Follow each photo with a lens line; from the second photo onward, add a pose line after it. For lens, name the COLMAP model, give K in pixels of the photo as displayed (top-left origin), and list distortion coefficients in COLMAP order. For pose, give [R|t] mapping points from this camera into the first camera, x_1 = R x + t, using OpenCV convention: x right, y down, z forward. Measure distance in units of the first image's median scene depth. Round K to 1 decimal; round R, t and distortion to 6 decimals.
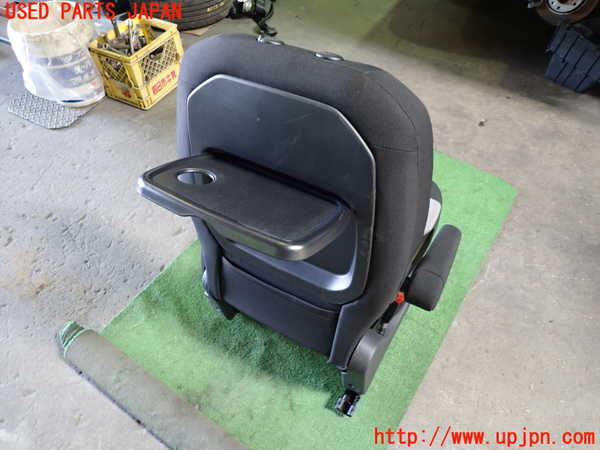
lens RADIAL K [[444.7, 0, 300.0], [0, 444.7, 221.8], [0, 0, 1]] dist [-0.000069, -0.007482]
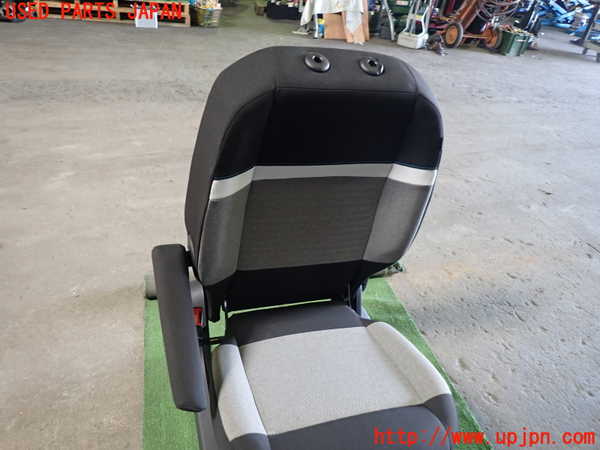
lens RADIAL K [[444.7, 0, 300.0], [0, 444.7, 221.8], [0, 0, 1]] dist [-0.000069, -0.007482]
pose [[-0.639984, 0.360096, -0.678786, 0.446015], [-0.659178, 0.196650, 0.725819, -0.479471], [0.394848, 0.911954, 0.111514, 0.548600]]
